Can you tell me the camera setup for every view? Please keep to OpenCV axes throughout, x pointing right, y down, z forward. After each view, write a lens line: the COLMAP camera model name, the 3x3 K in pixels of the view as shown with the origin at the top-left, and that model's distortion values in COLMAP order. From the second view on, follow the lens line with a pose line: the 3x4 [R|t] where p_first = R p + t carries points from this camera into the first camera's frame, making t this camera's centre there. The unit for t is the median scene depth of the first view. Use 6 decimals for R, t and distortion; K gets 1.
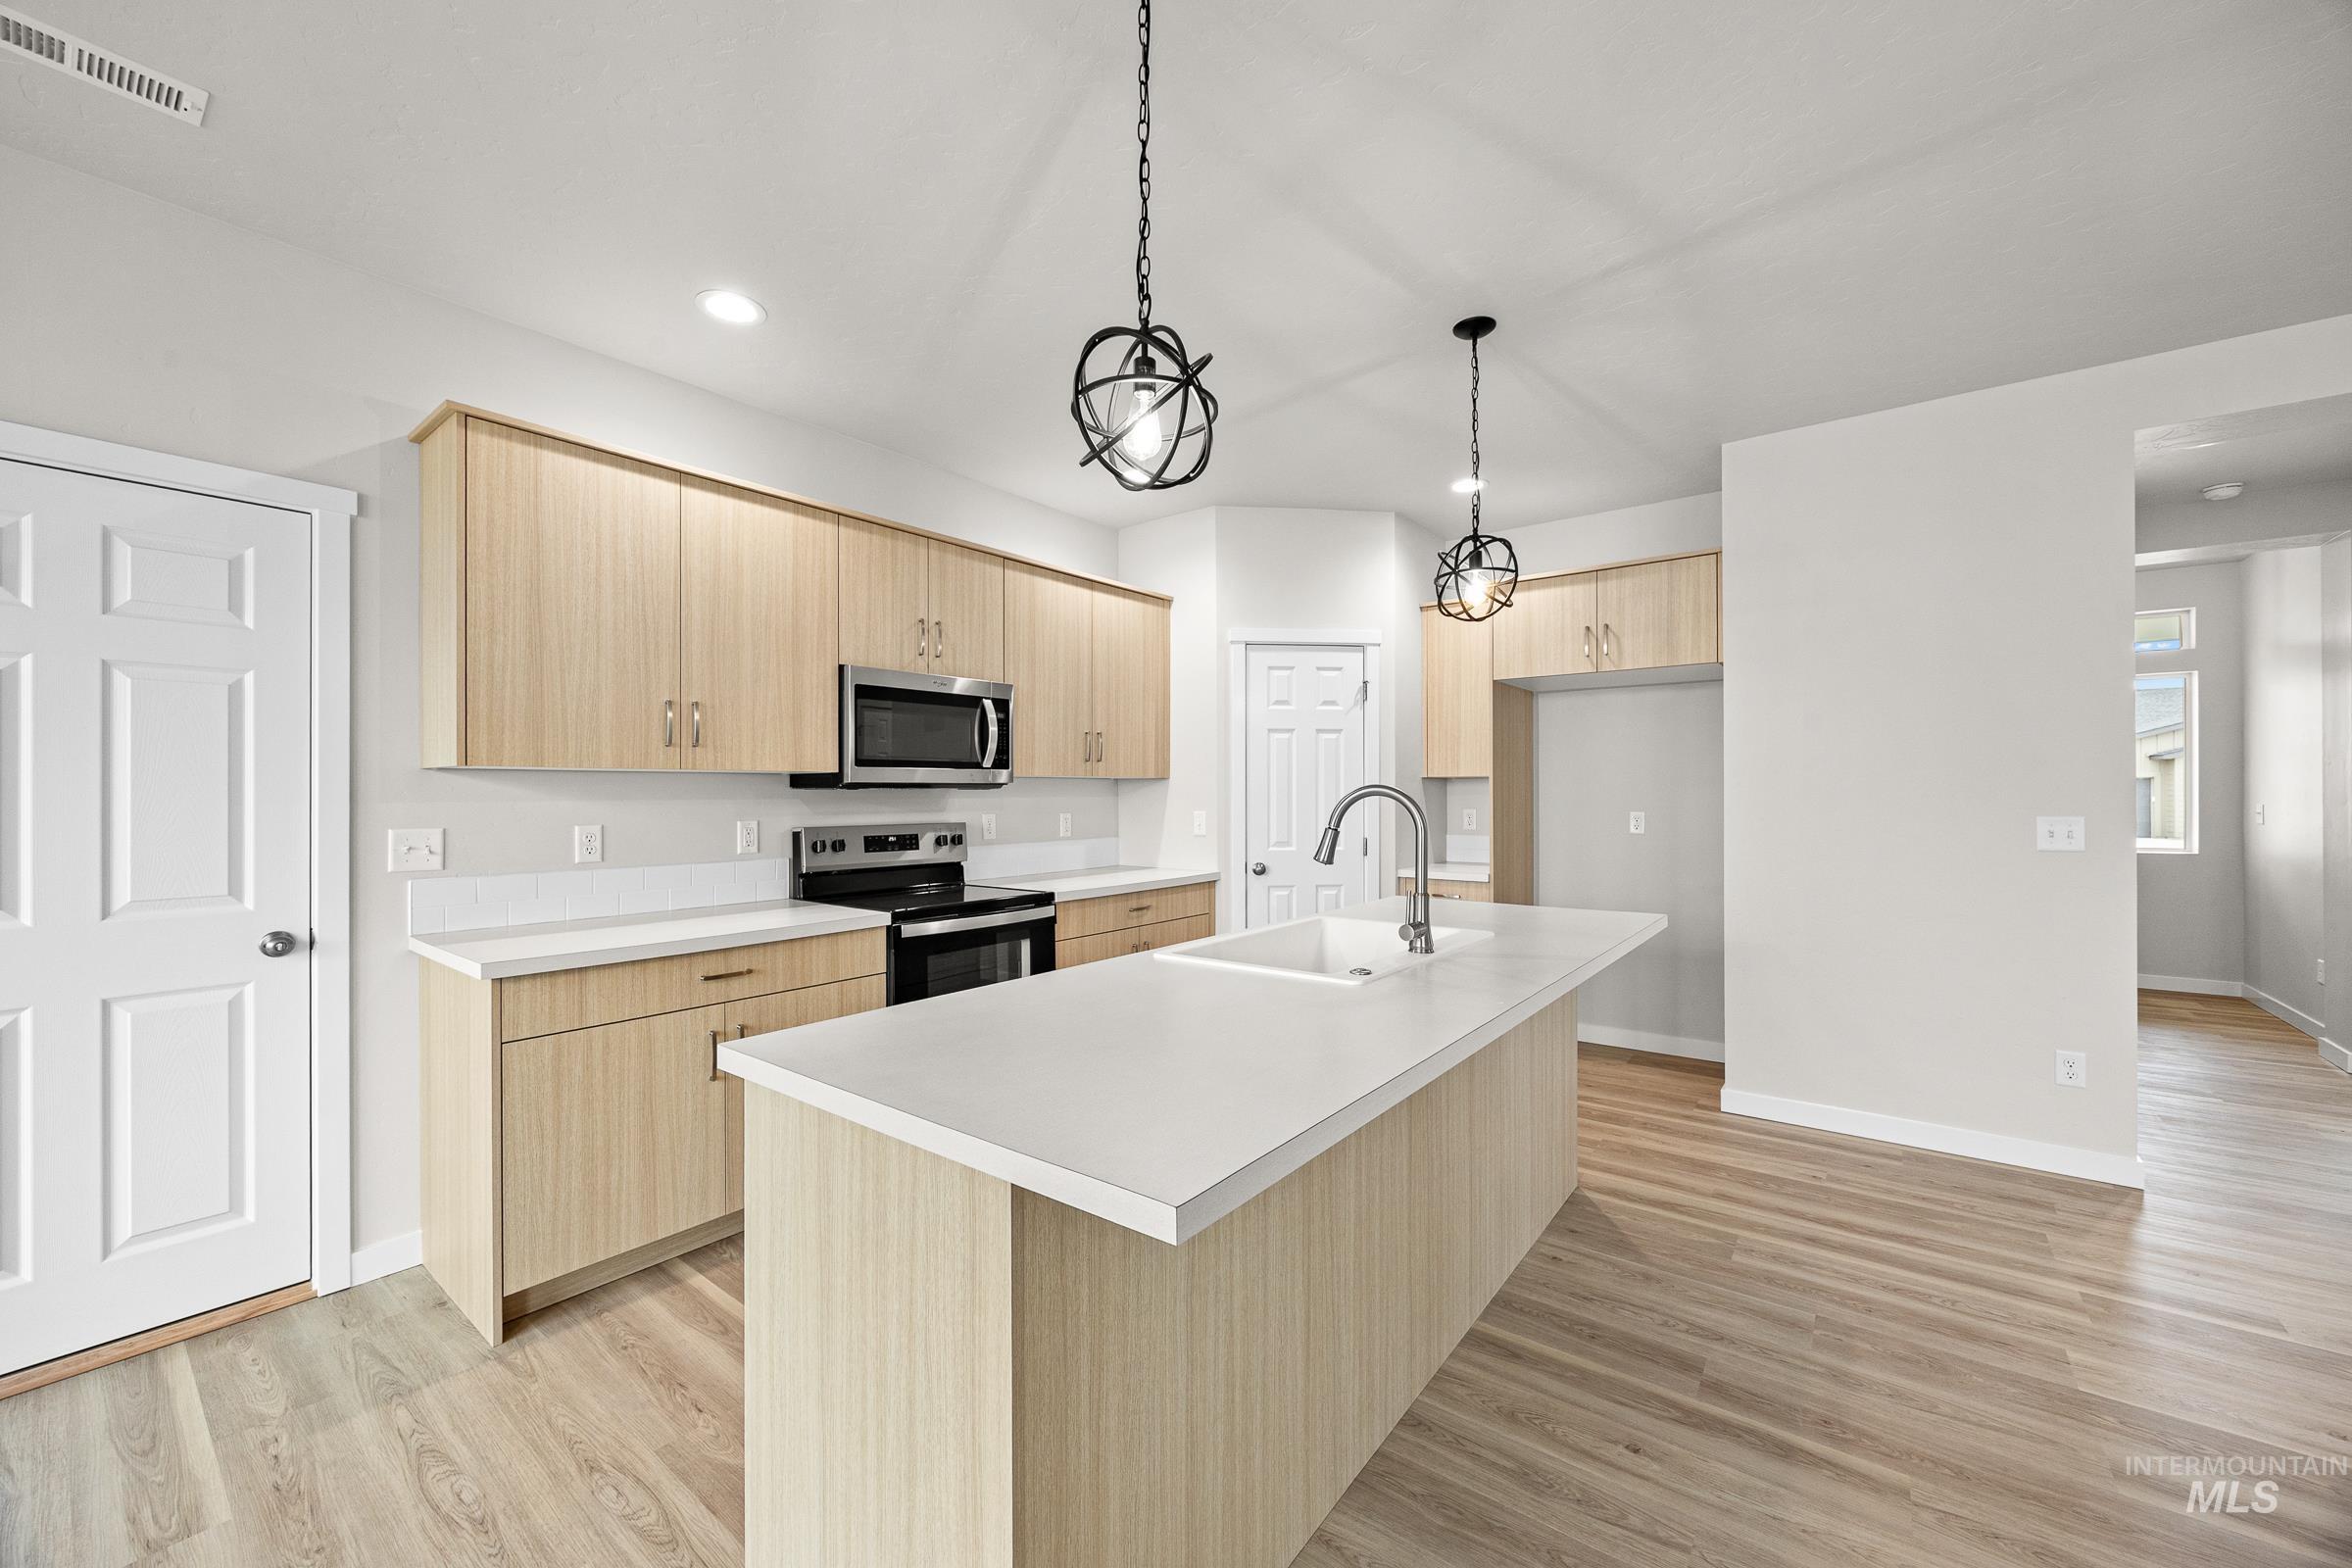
lens RADIAL K [[915.4, 0, 1118.5], [0, 915.4, 789.2], [0, 0, 1]] dist [-0.003678, 0.000234]
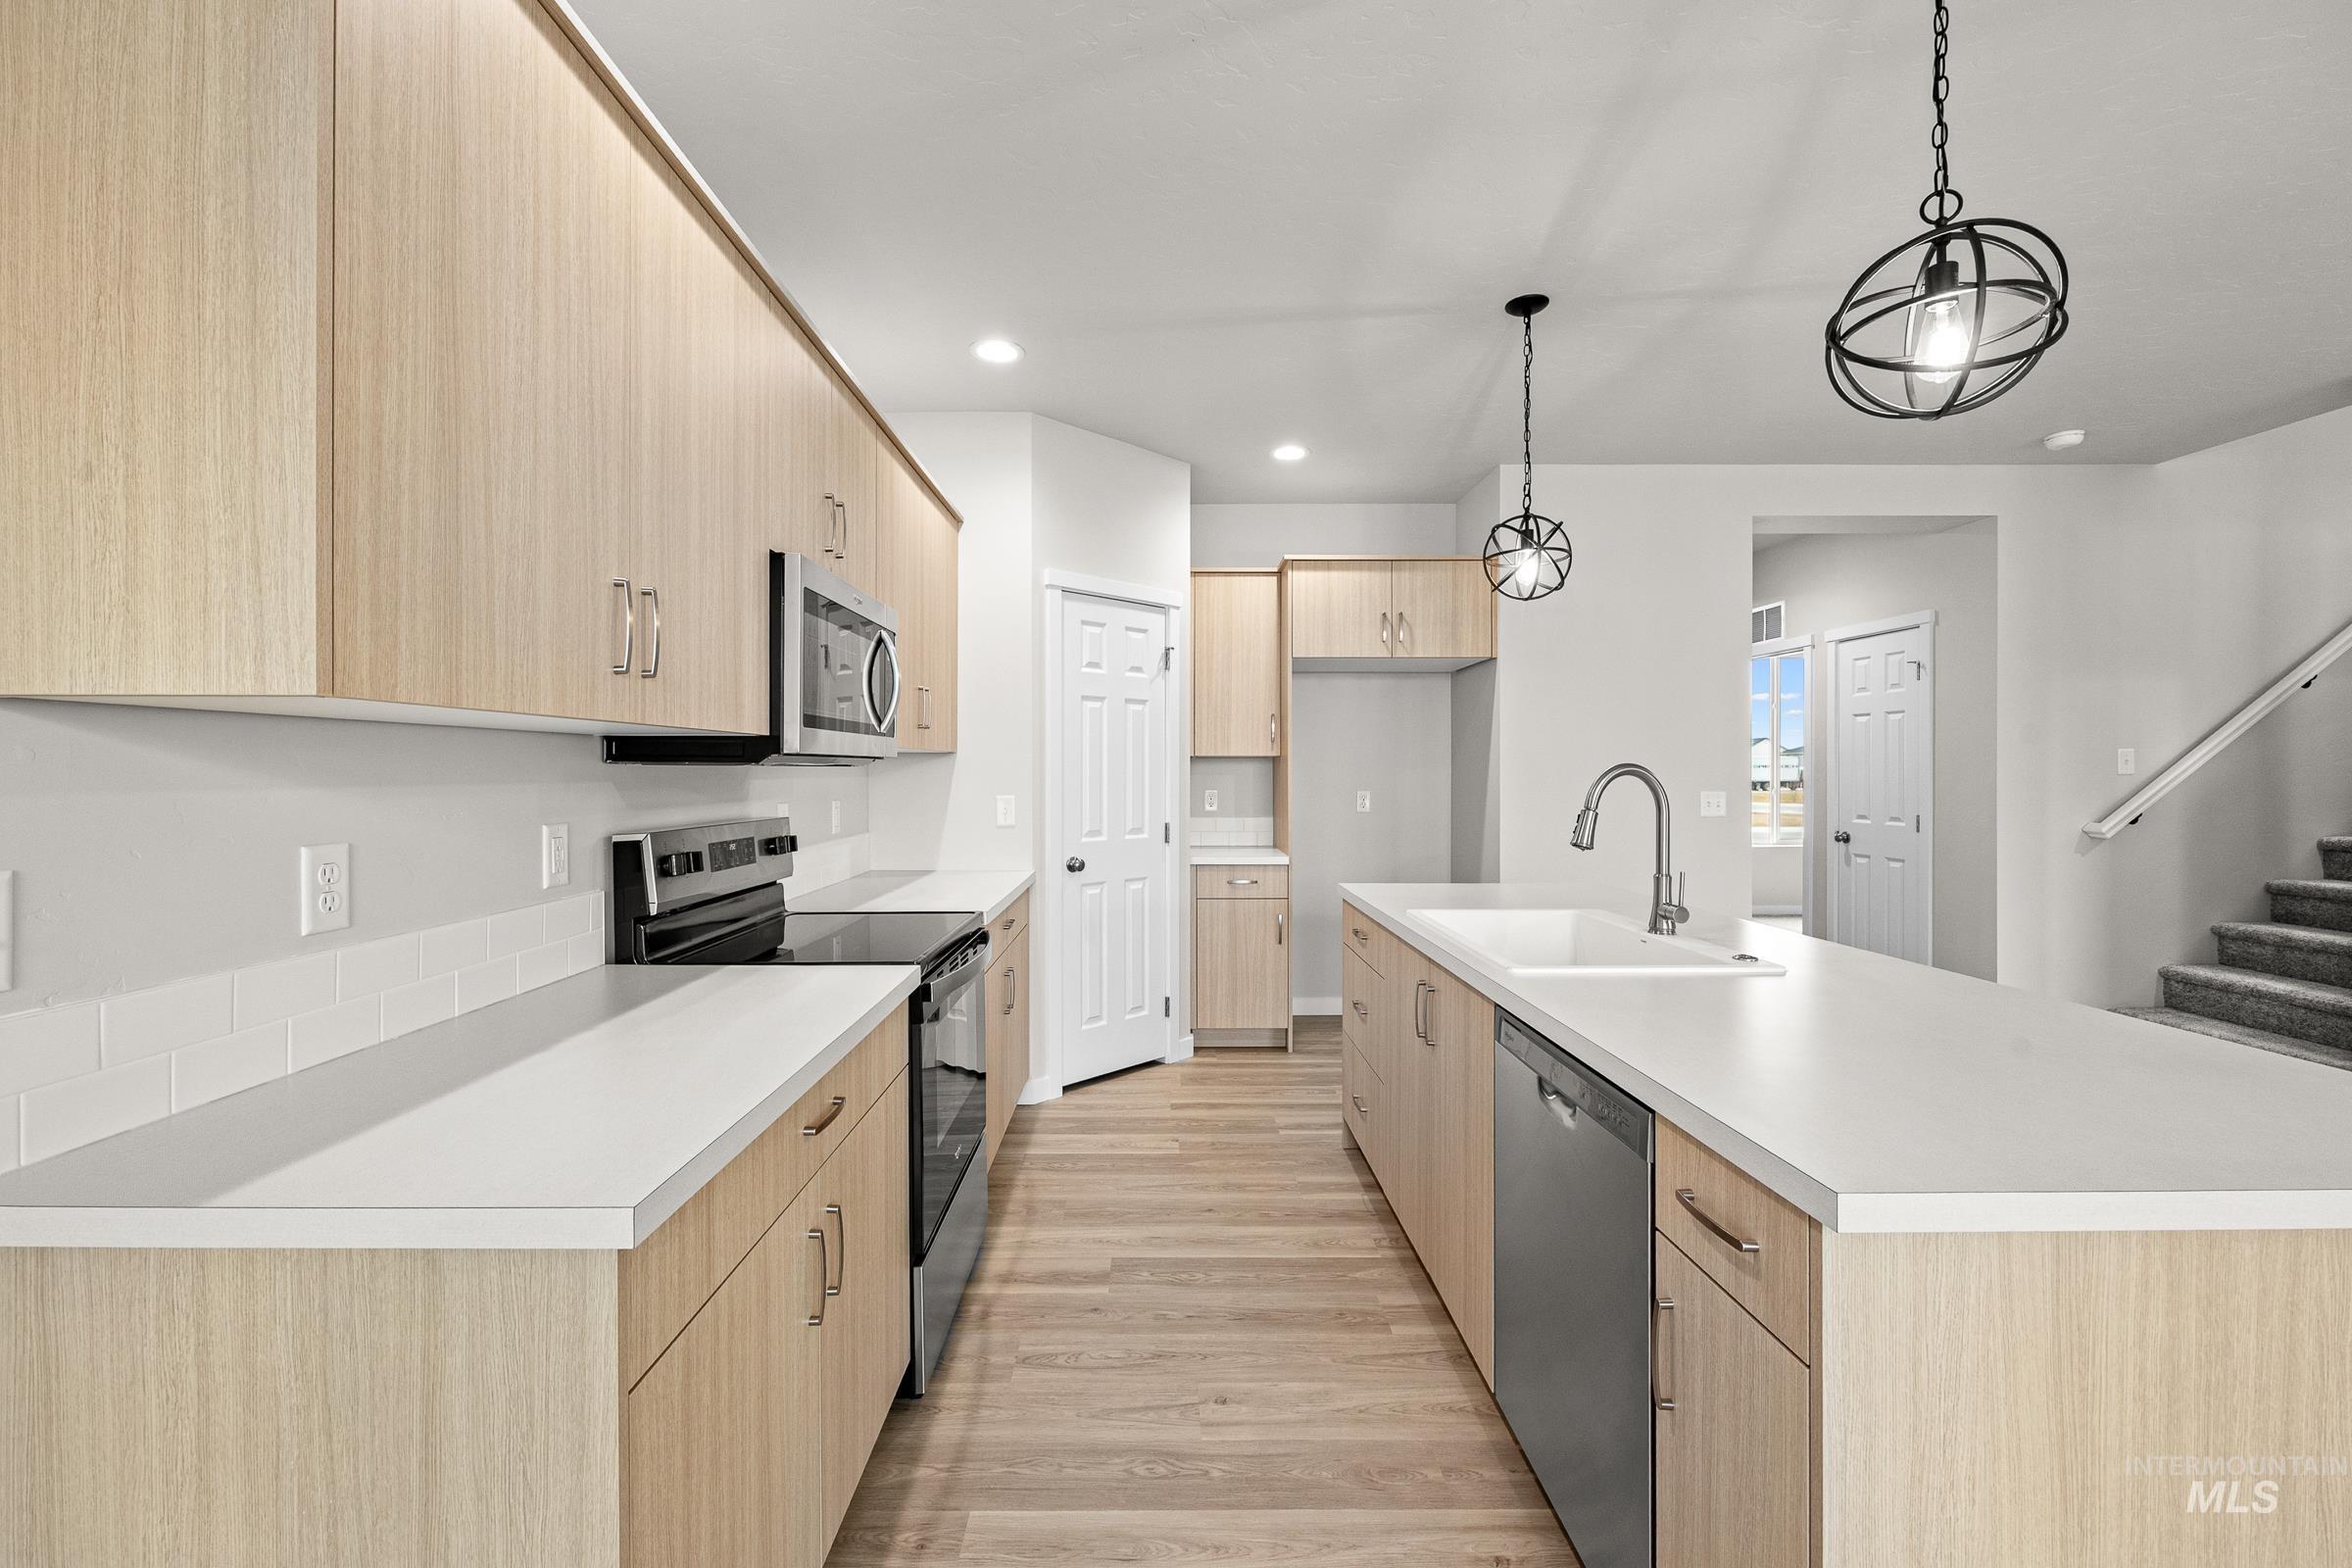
lens RADIAL K [[1027.9, 0, 1125.0], [0, 1027.9, 778.2], [0, 0, 1]] dist [-0.000726, 0.000309]
pose [[0.763410, -0.000788, 0.645914, -0.500099], [-0.004934, 0.999963, 0.007052, 0.002959], [-0.645895, -0.008571, 0.763378, 0.319579]]
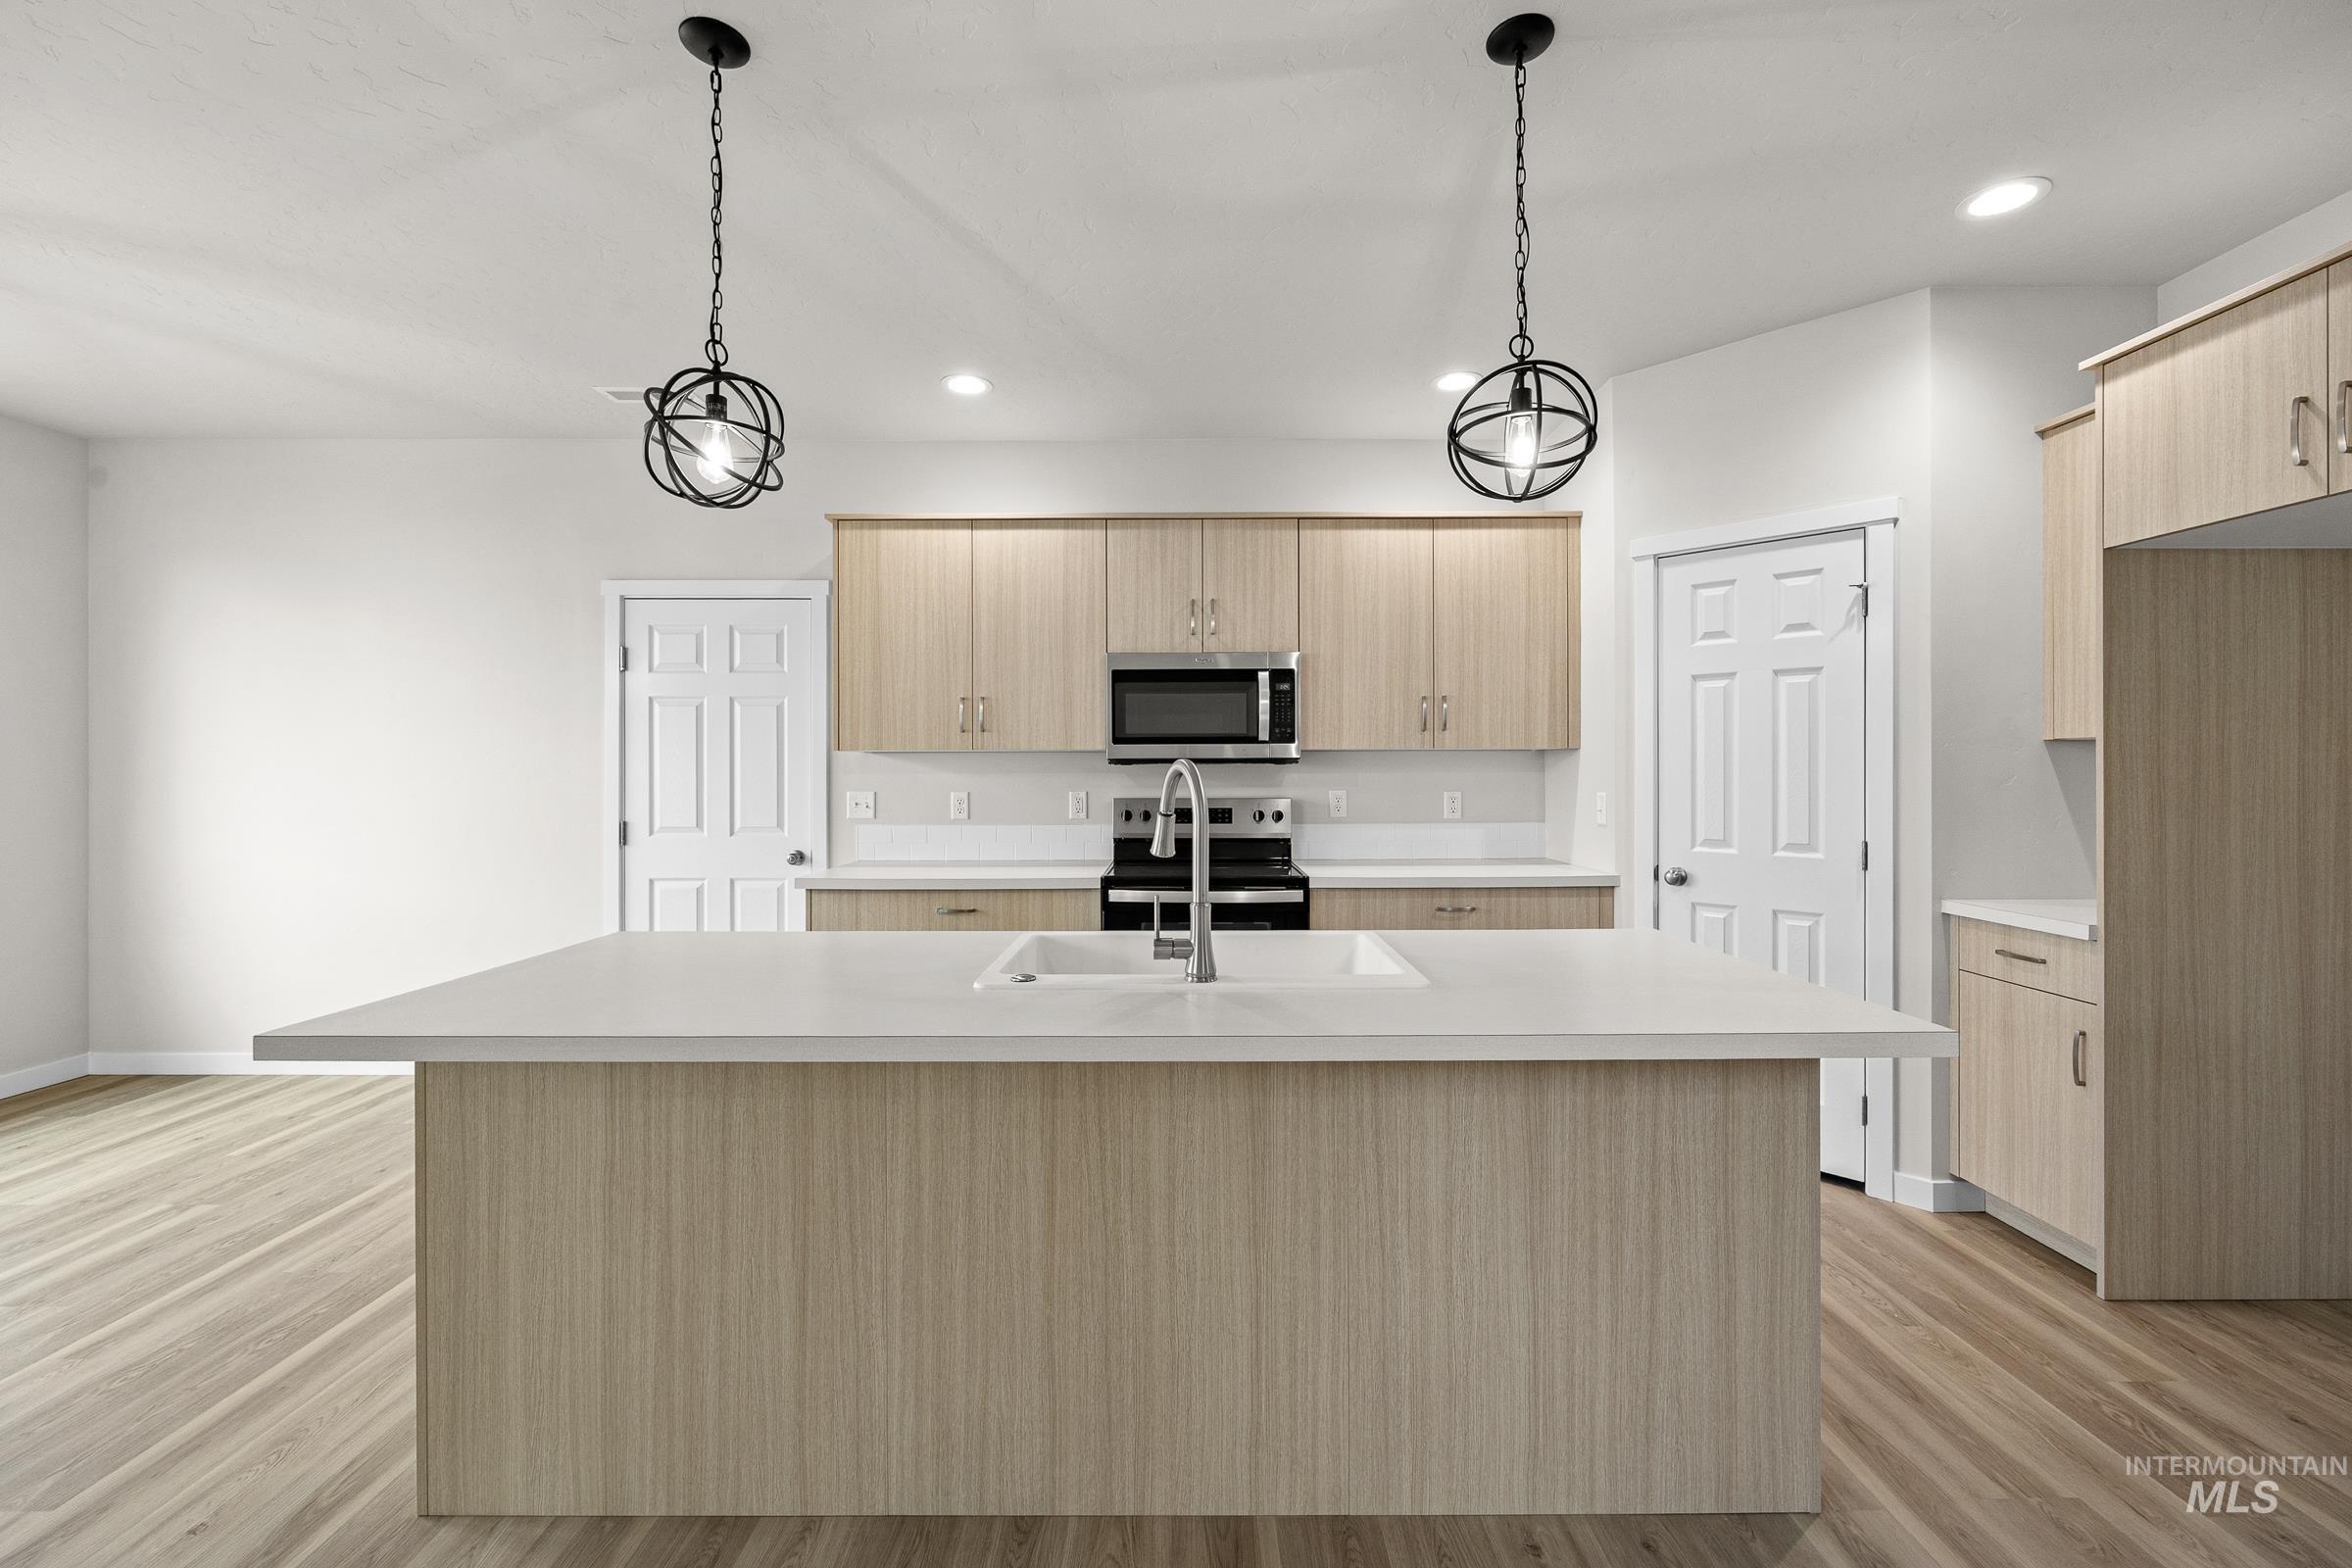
lens RADIAL K [[915.4, 0, 1145.1], [0, 915.4, 767.1], [0, 0, 1]] dist [-0.003678, 0.000234]
pose [[0.626278, 0.000622, -0.779600, 0.541066], [0.003630, 0.999987, 0.003714, -0.000741], [0.779592, -0.005156, 0.626267, 0.299177]]
